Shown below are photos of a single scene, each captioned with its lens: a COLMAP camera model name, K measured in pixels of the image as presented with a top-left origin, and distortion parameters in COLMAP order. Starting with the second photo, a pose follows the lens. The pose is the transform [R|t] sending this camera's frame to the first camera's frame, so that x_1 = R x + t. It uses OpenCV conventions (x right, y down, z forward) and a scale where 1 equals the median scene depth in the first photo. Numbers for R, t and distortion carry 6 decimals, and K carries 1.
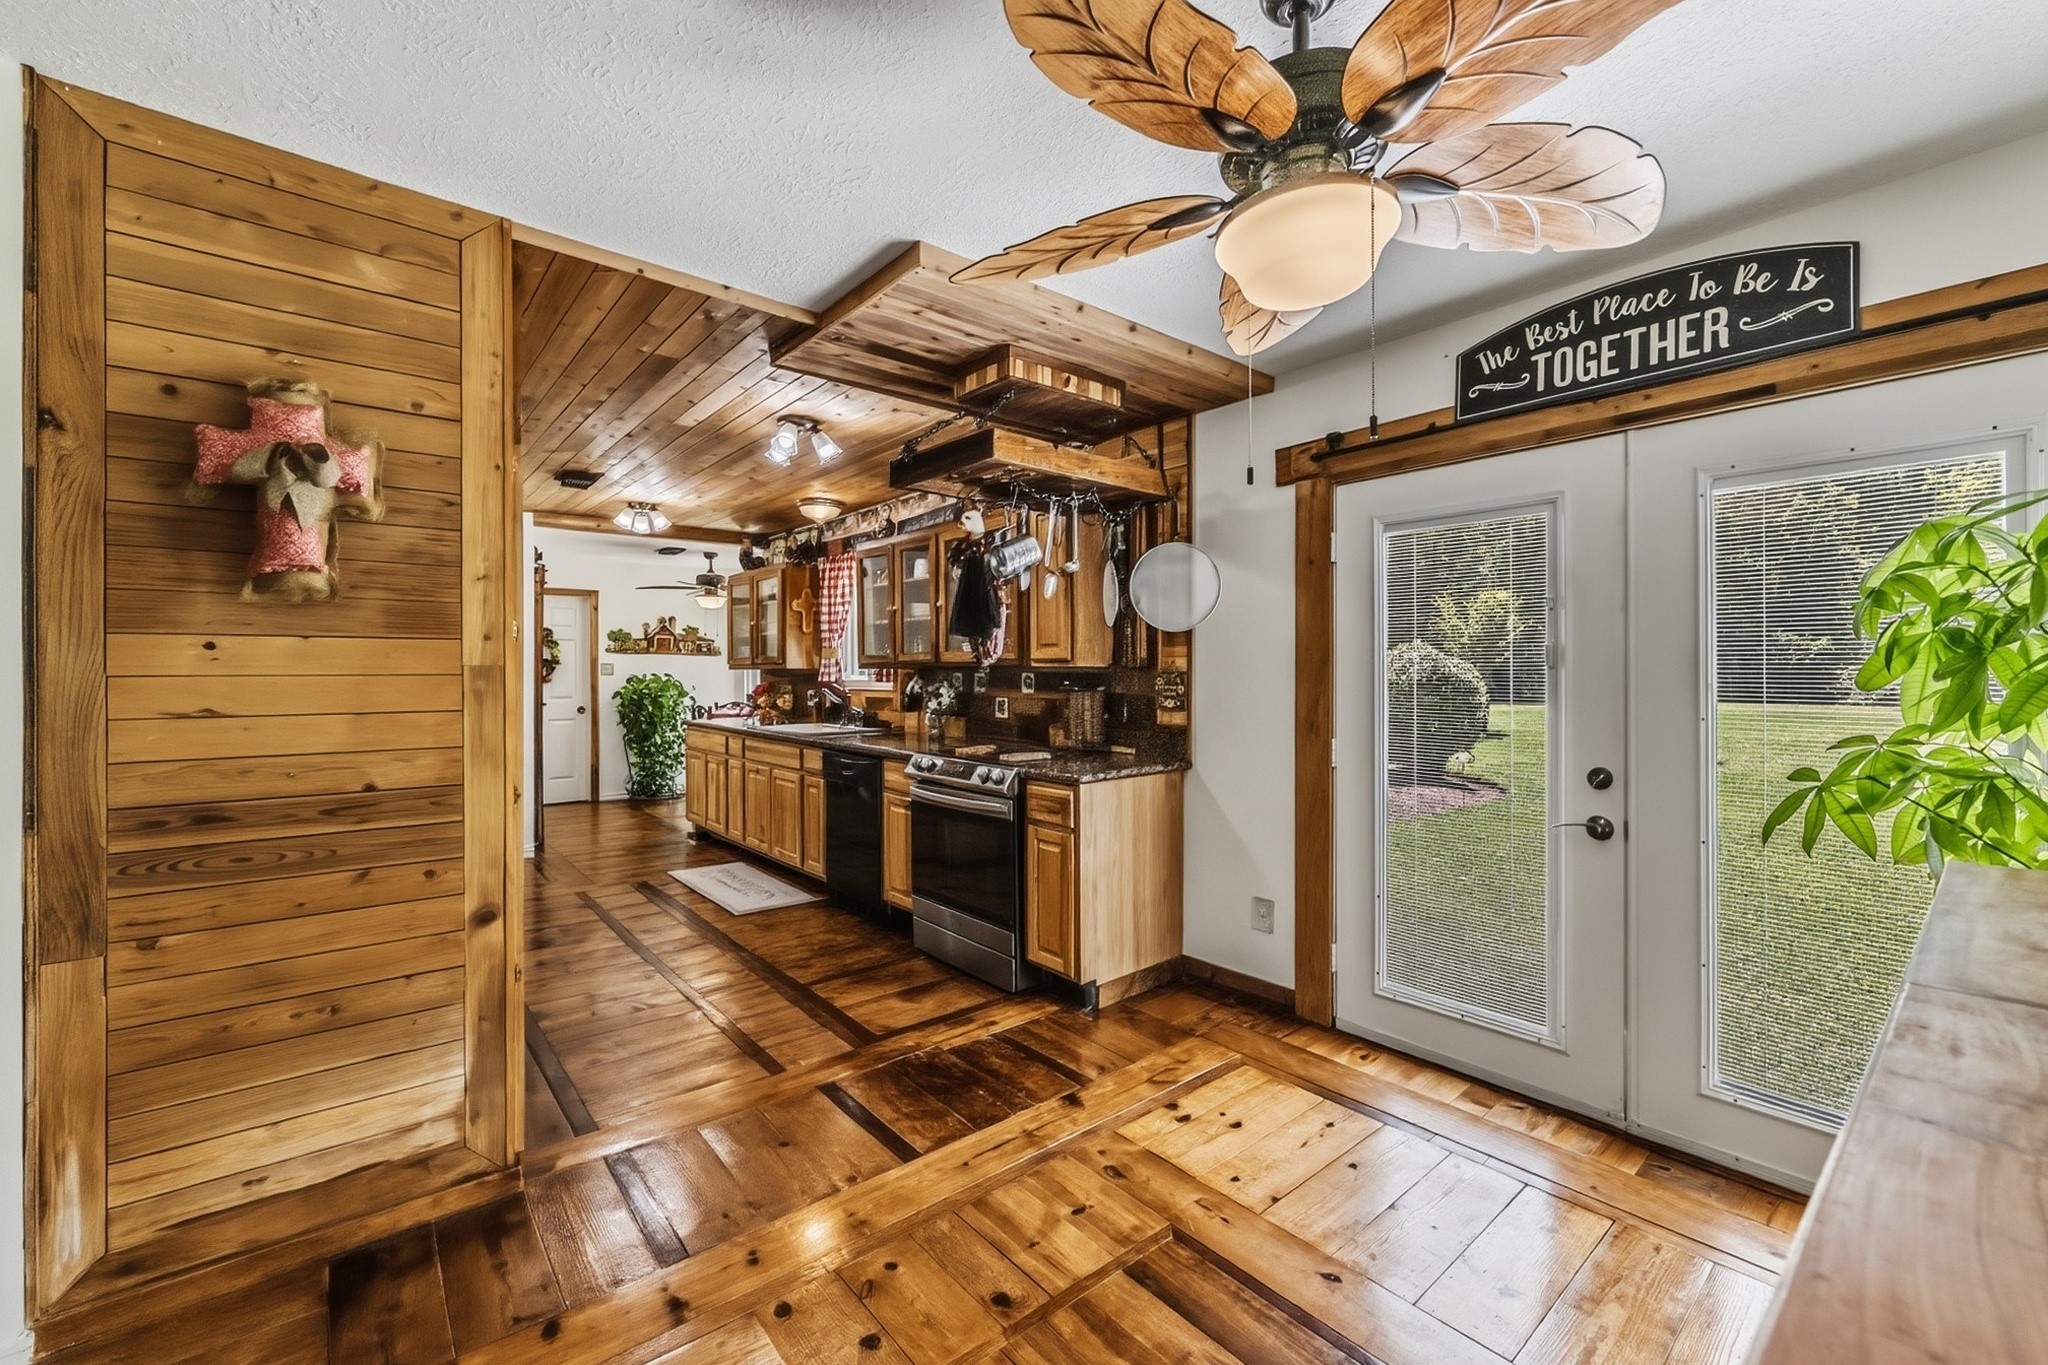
lens RADIAL K [[824.0, 0, 1015.0], [0, 824.0, 668.0], [0, 0, 1]] dist [-0.001883, -0.002355]
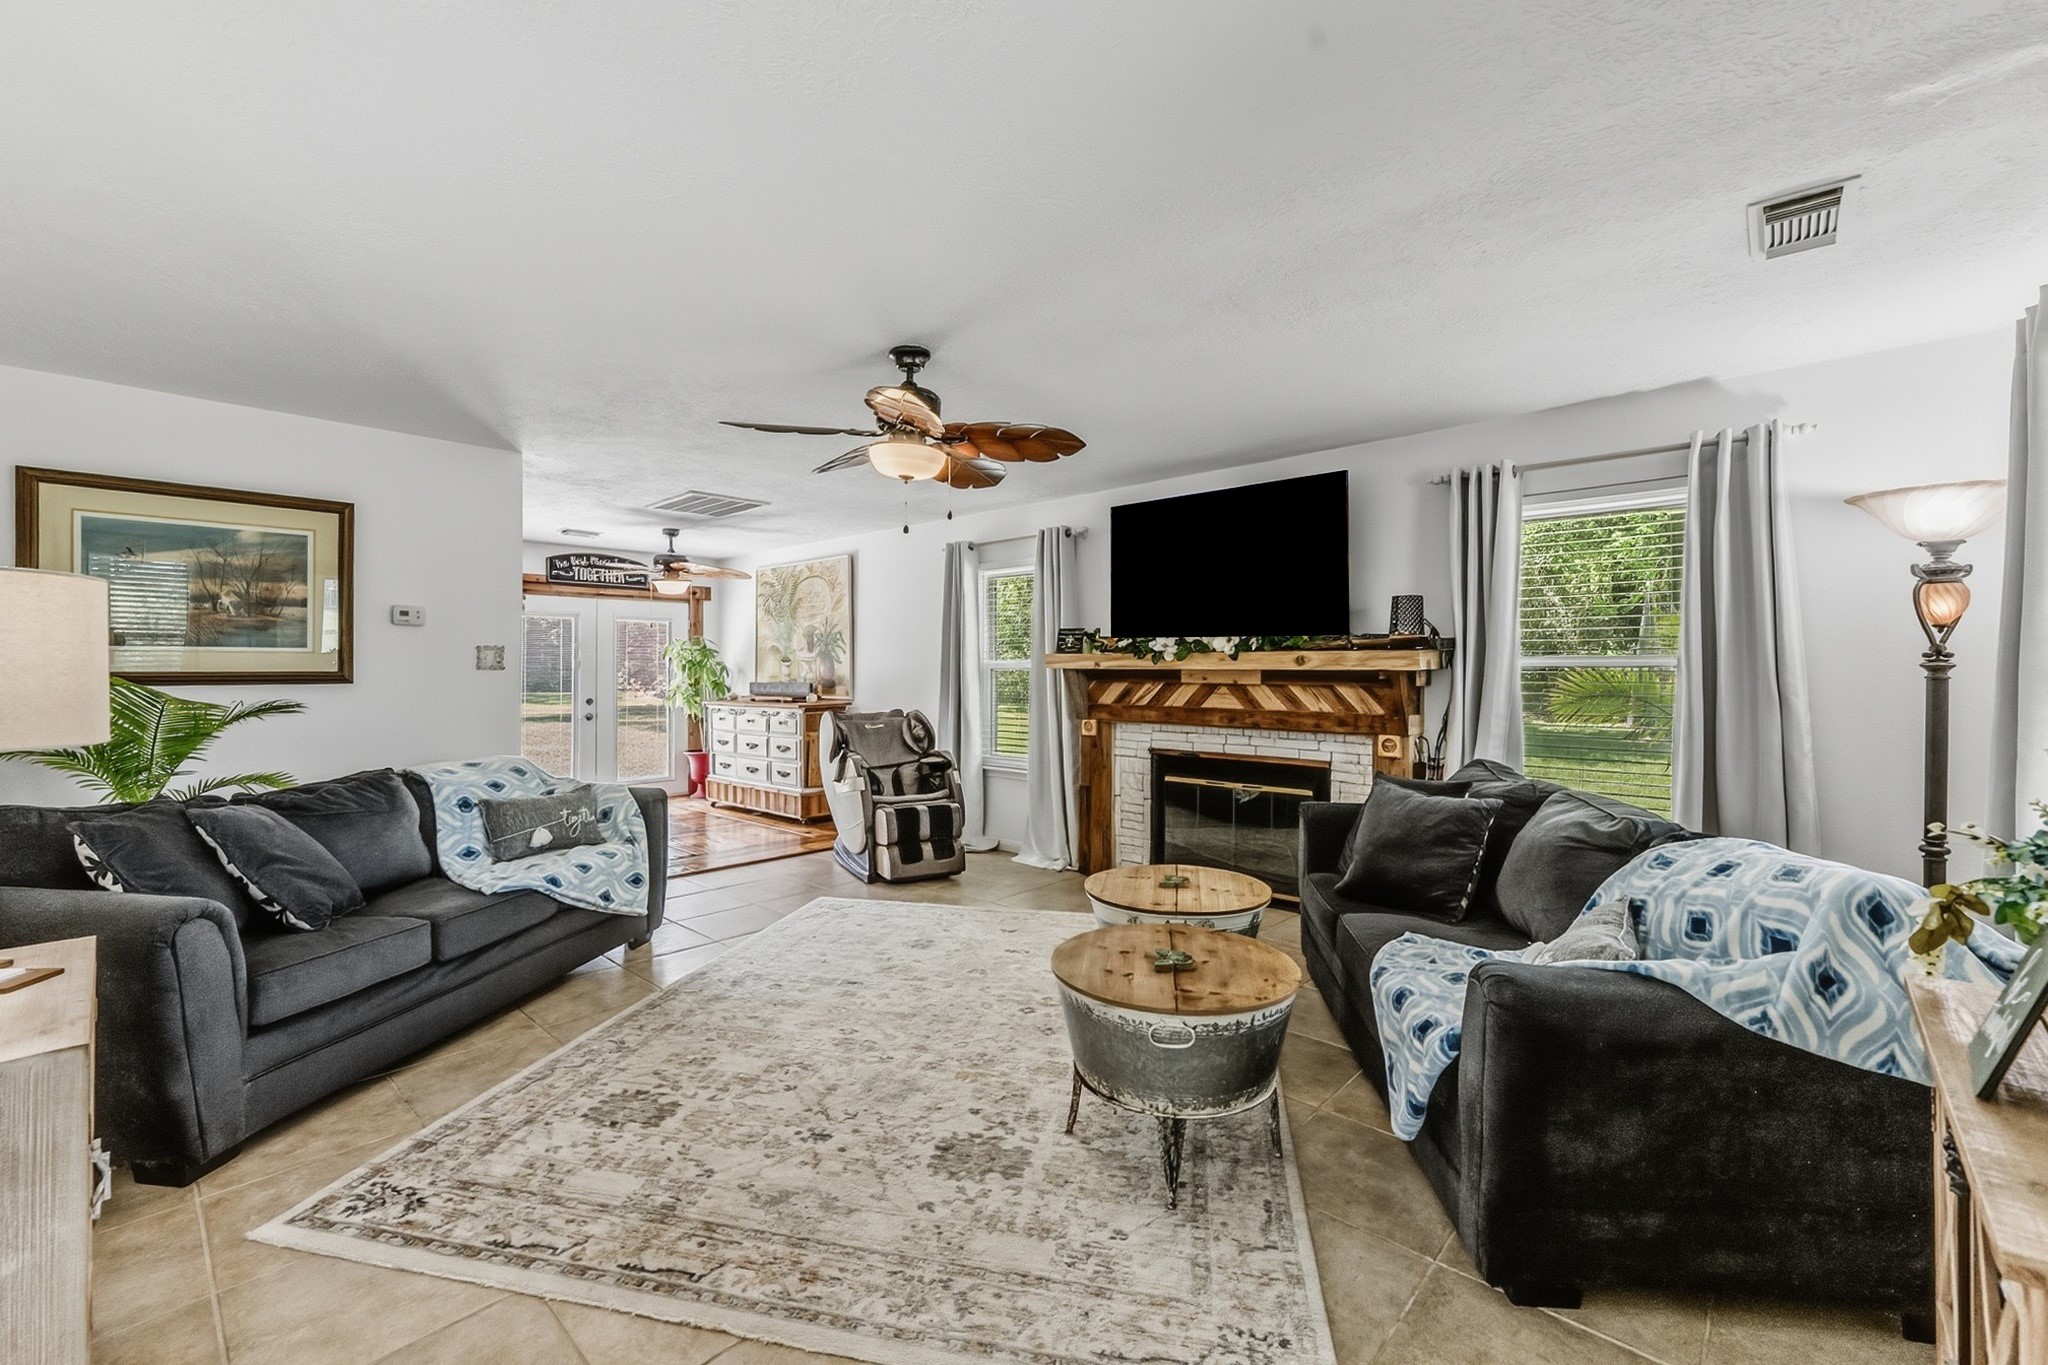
lens RADIAL K [[824.0, 0, 1015.5], [0, 824.0, 661.4], [0, 0, 1]] dist [-0.001883, -0.002355]
pose [[-0.133295, 0.012426, 0.990998, -2.706369], [-0.004947, 0.999901, -0.013203, 0.009579], [-0.991064, -0.006663, -0.133221, -0.242951]]
